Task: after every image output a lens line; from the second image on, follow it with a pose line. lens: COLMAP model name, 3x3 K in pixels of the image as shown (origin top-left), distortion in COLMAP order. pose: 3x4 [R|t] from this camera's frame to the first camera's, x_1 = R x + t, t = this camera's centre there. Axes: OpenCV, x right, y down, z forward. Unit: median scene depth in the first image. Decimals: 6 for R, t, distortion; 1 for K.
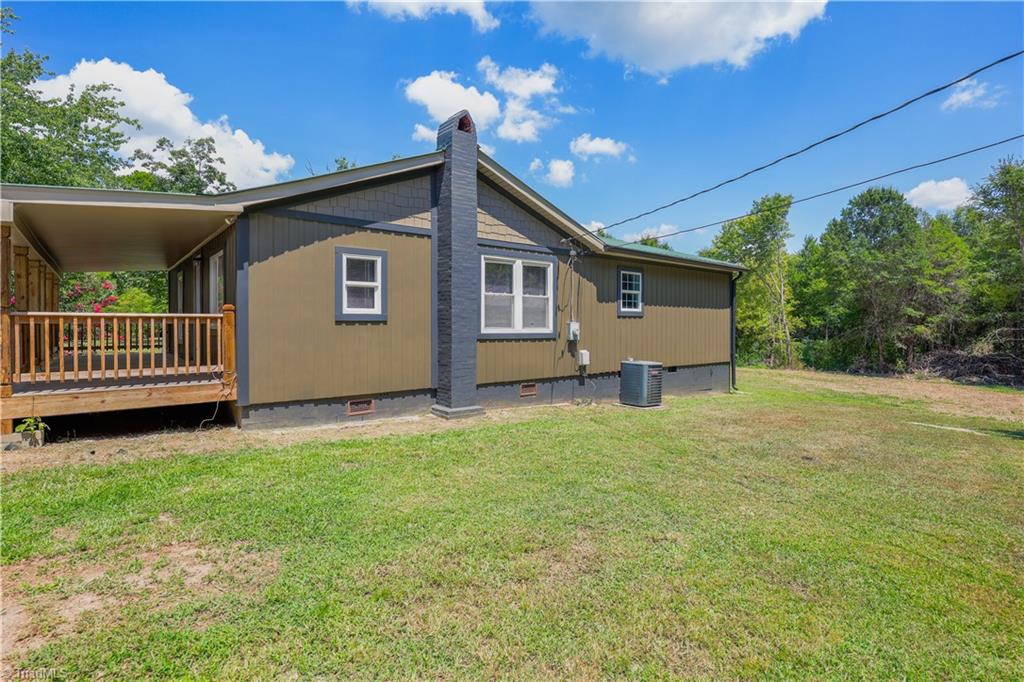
lens RADIAL K [[495.8, 0, 510.0], [0, 495.8, 330.5], [0, 0, 1]] dist [-0.006243, 0.000185]
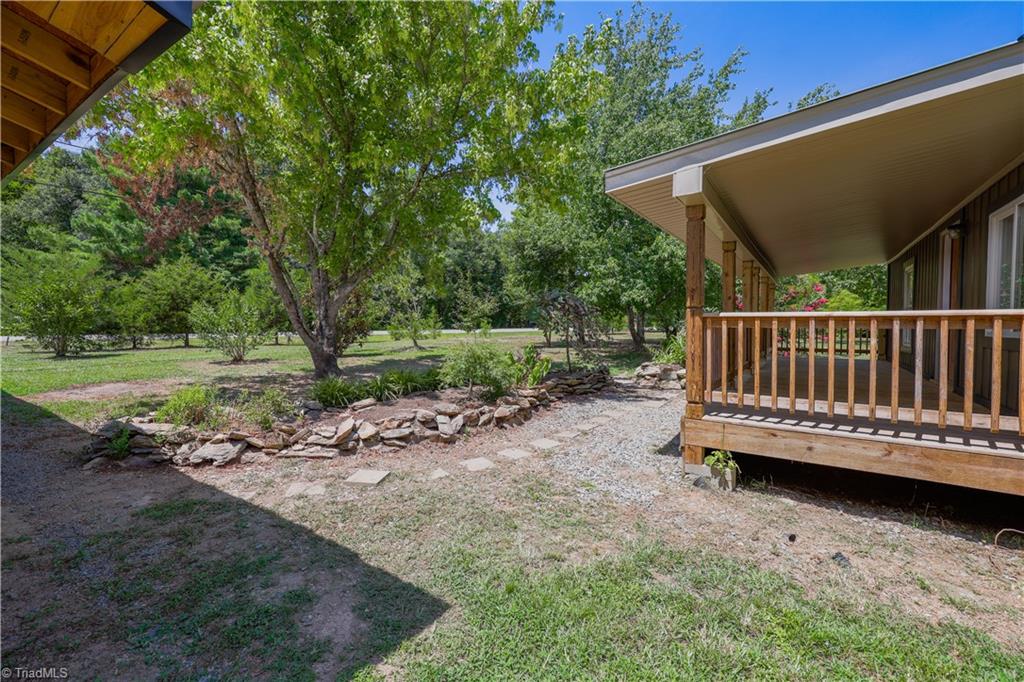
lens RADIAL K [[426.2, 0, 519.2], [0, 426.2, 332.2], [0, 0, 1]] dist [0.011235, -0.000337]
pose [[0.276516, 0.017689, -0.960846, -0.397643], [-0.013748, 0.999801, 0.014450, -0.011600], [0.960911, 0.009214, 0.276705, 0.482806]]
